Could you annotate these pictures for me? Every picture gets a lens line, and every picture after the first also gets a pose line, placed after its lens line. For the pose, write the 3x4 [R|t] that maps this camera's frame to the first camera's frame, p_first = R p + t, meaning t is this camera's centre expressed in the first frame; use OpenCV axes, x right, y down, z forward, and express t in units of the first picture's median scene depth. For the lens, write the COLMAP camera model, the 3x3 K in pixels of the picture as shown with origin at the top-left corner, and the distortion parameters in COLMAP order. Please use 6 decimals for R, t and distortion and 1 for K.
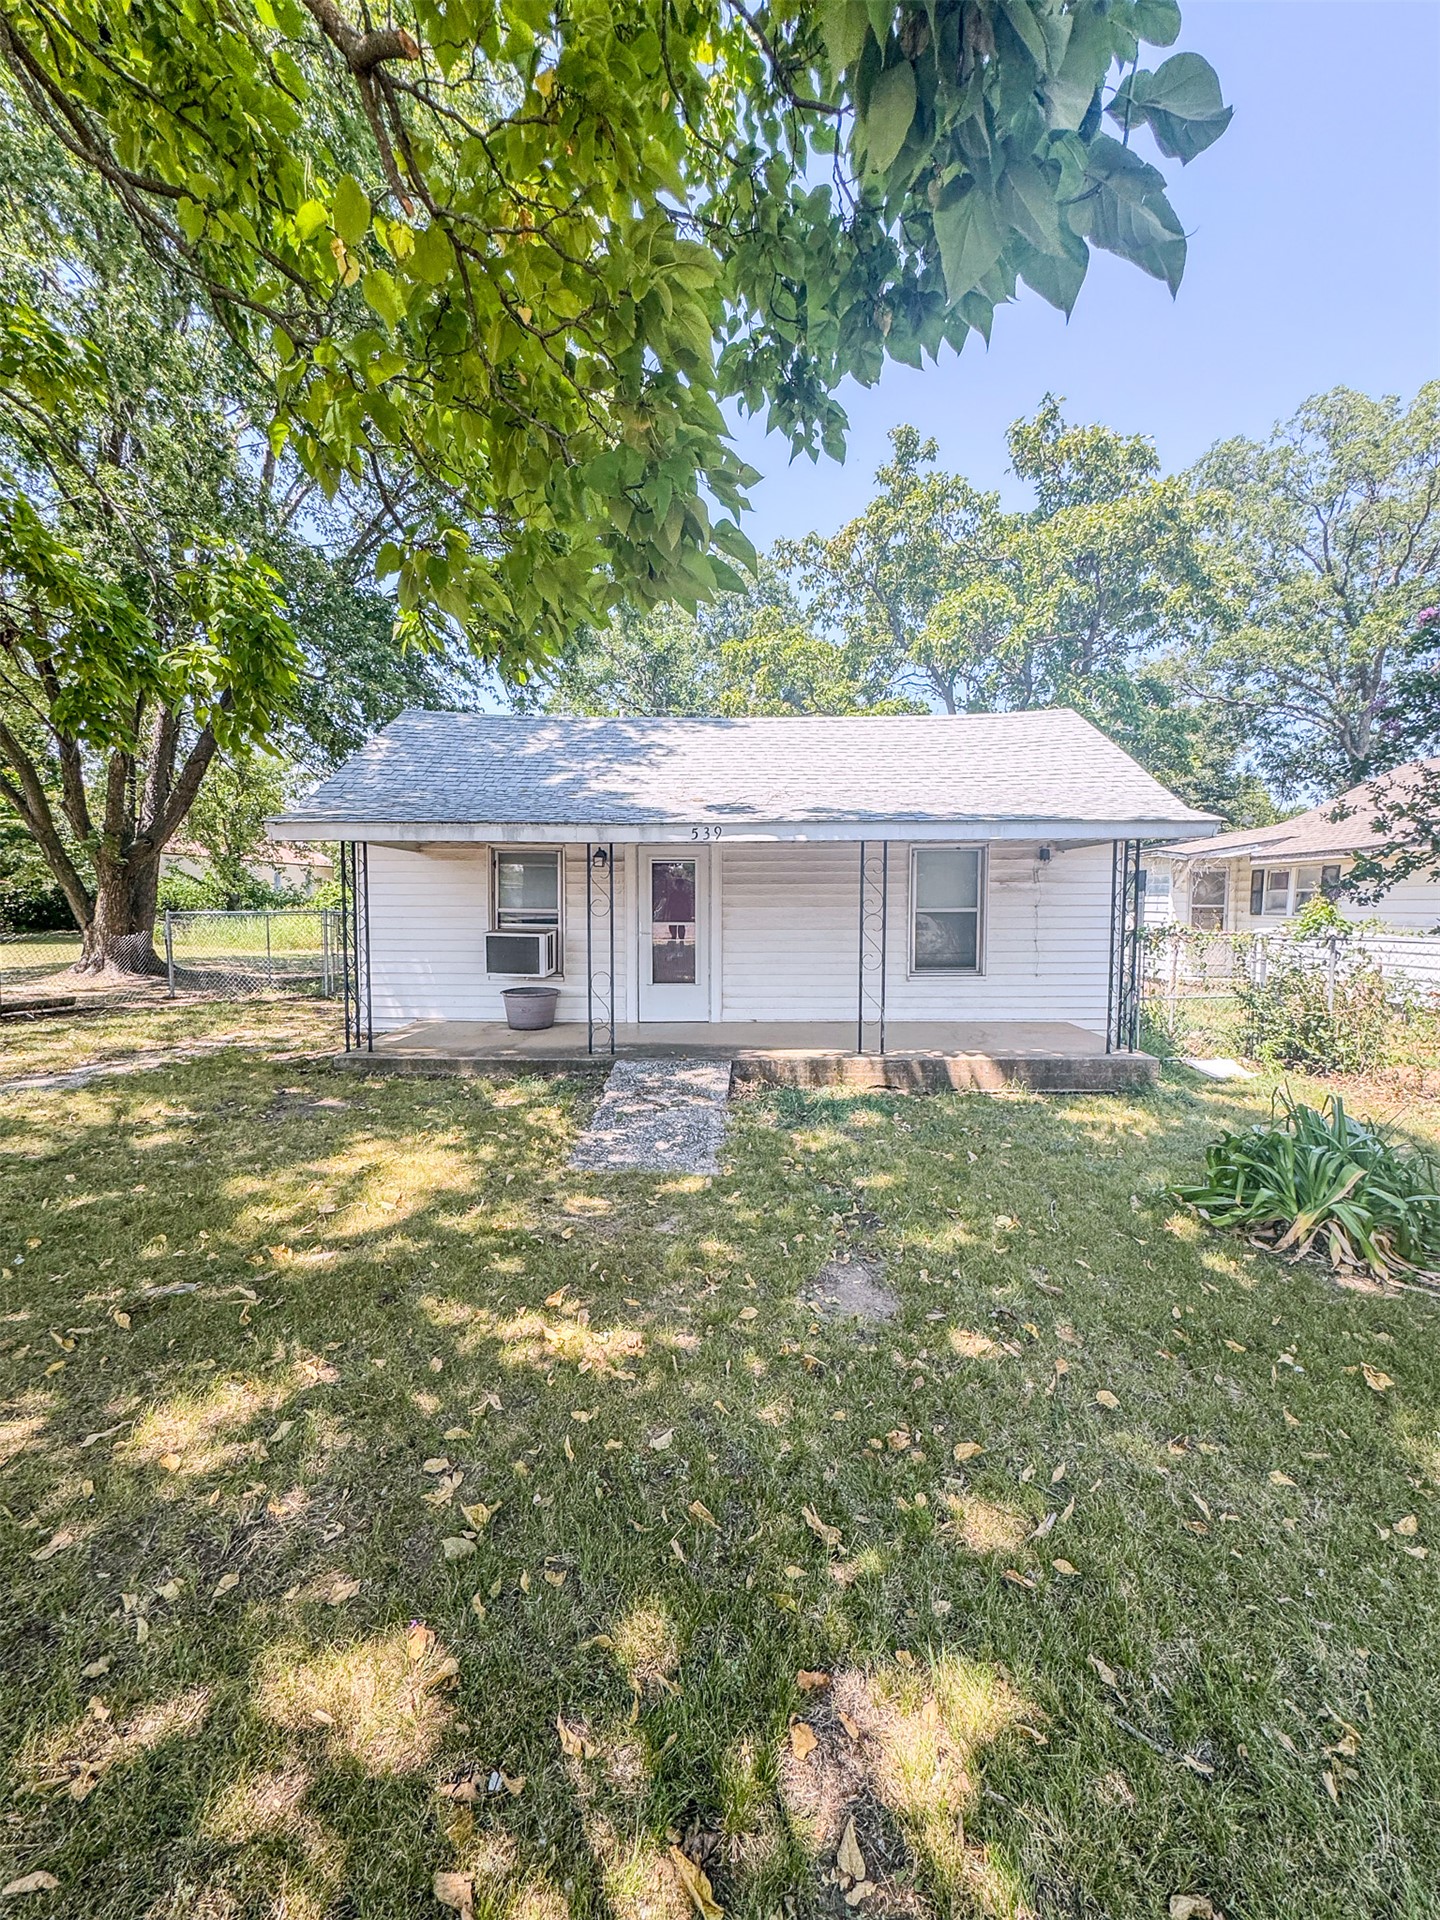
lens RADIAL K [[785.2, 0, 720.0], [0, 785.2, 960.0], [0, 0, 1]] dist [-0.001988, -0.000123]
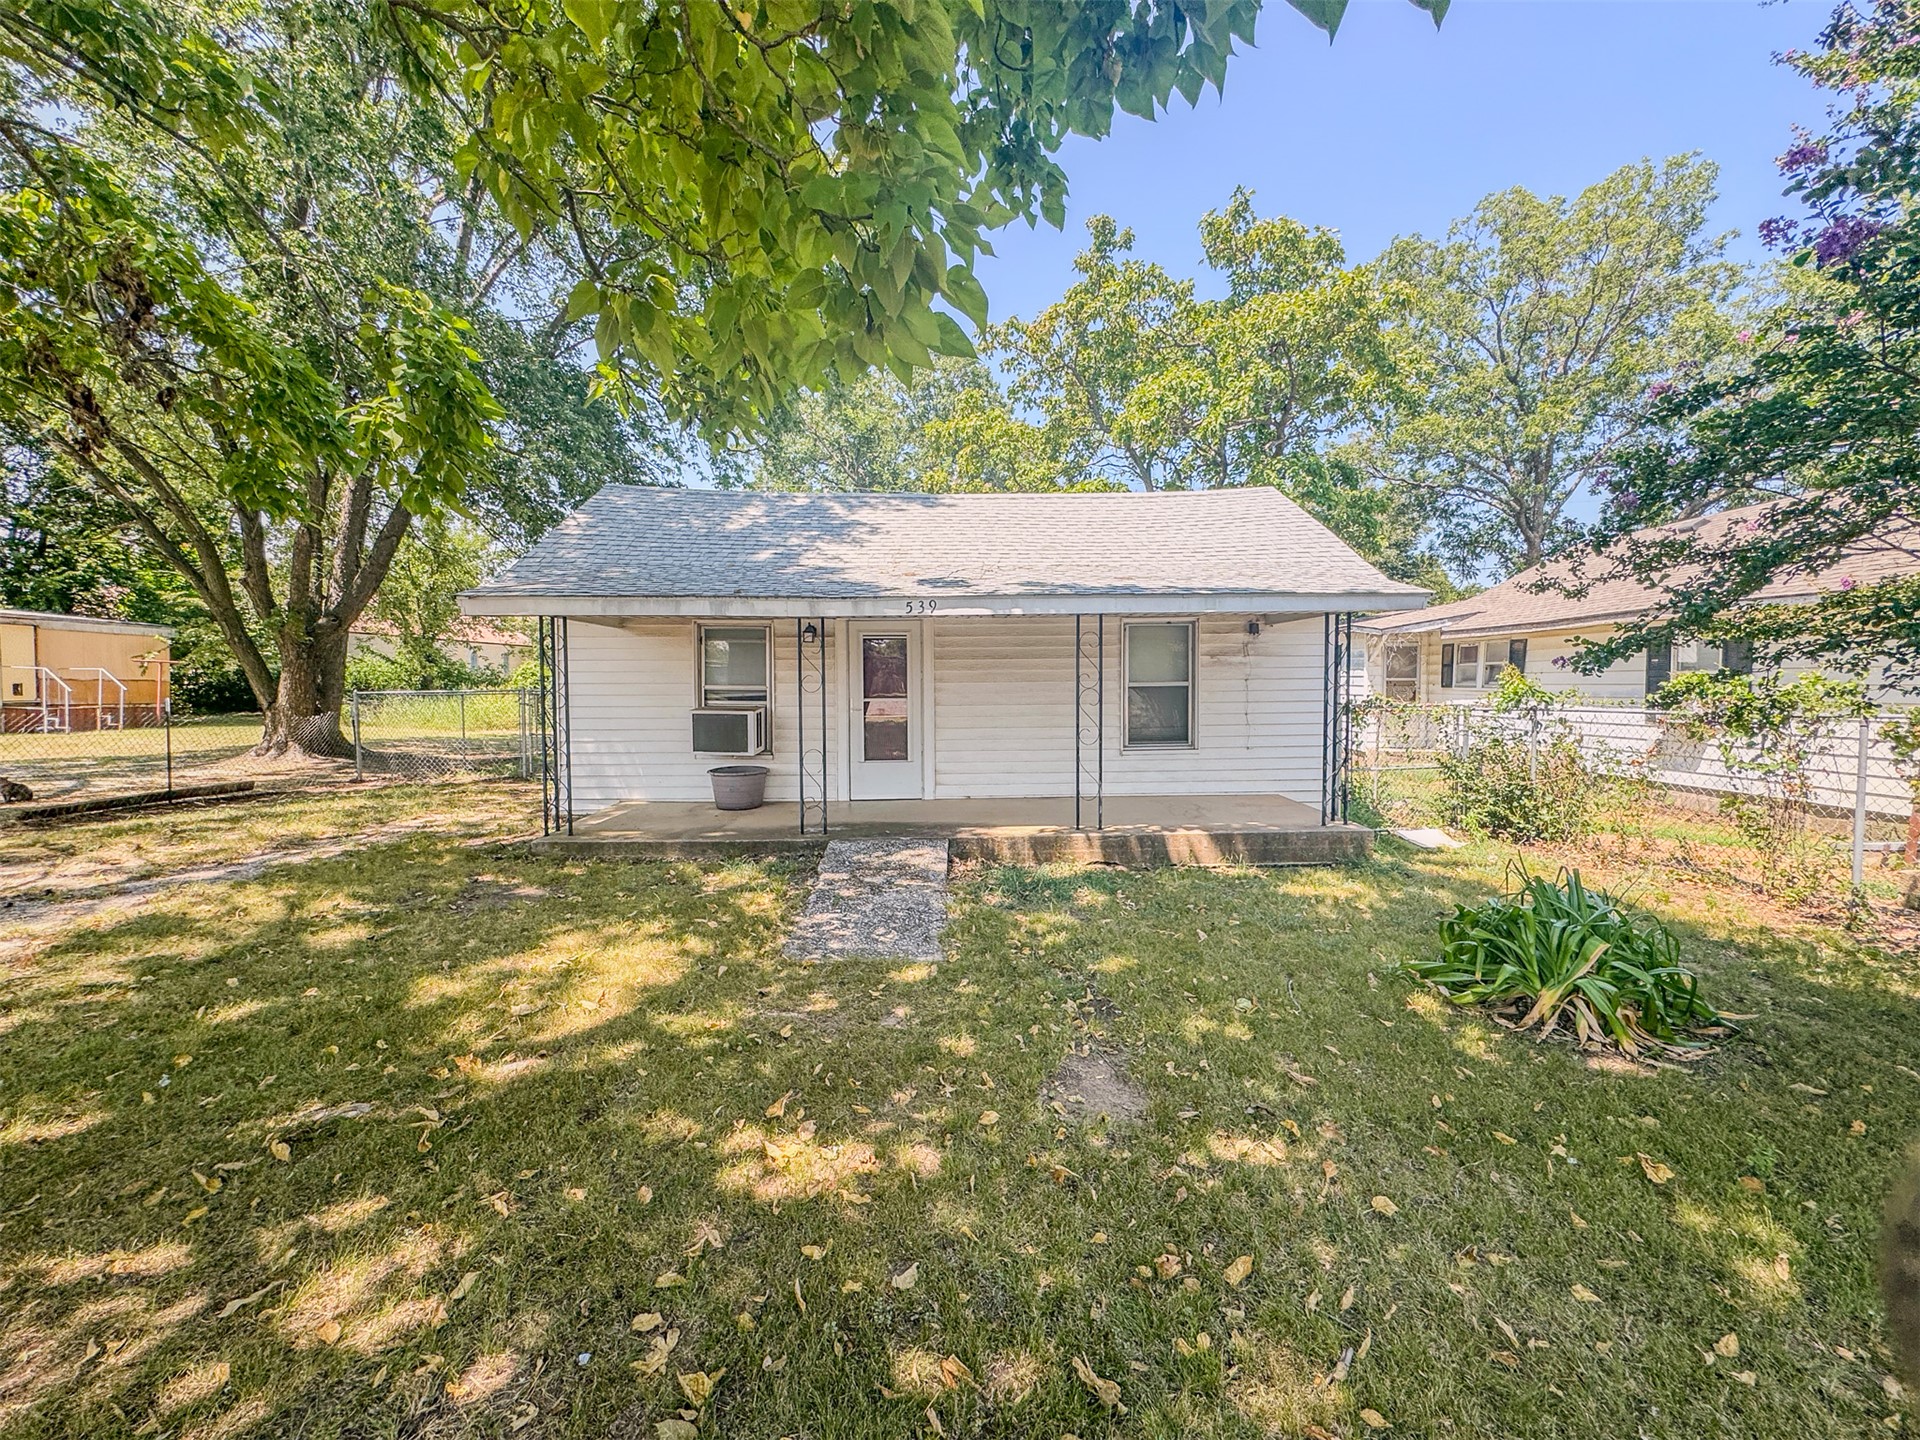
lens RADIAL K [[771.9, 0, 959.4], [0, 771.9, 720.7], [0, 0, 1]] dist [-0.000820, -0.000130]
pose [[0.998822, -0.008756, 0.047736, -0.015928], [0.009722, 0.999752, -0.020039, 0.000526], [-0.047548, 0.020479, 0.998659, 0.036348]]
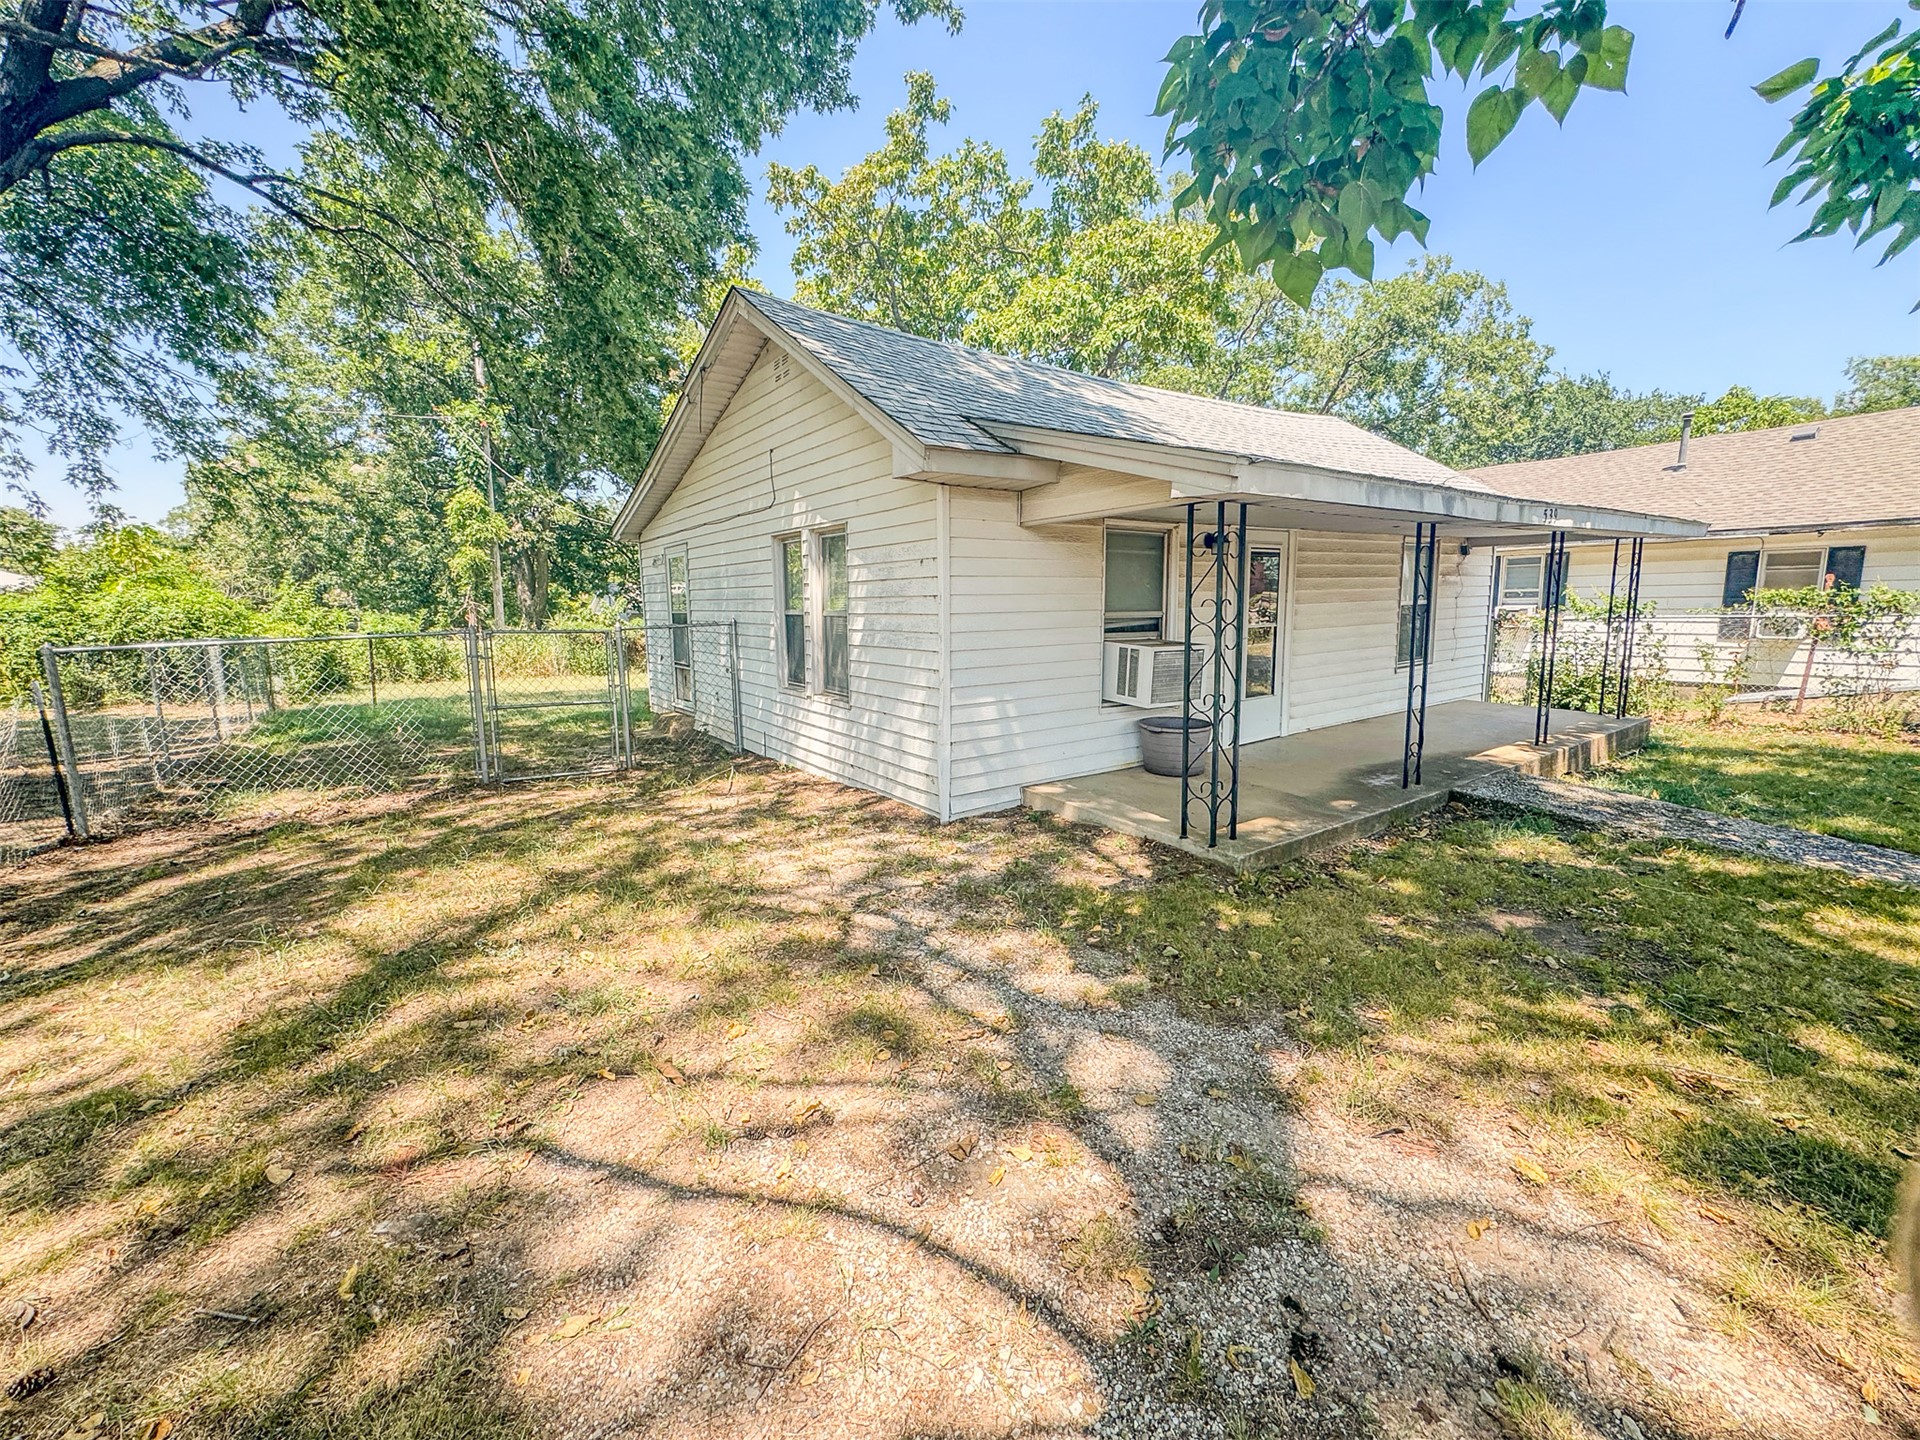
lens RADIAL K [[785.2, 0, 964.8], [0, 785.2, 714.4], [0, 0, 1]] dist [-0.001988, -0.000123]
pose [[0.795182, -0.103837, 0.597414, -1.026516], [0.064227, 0.994110, 0.087298, -0.056779], [-0.602959, -0.031048, 0.797168, 0.659414]]
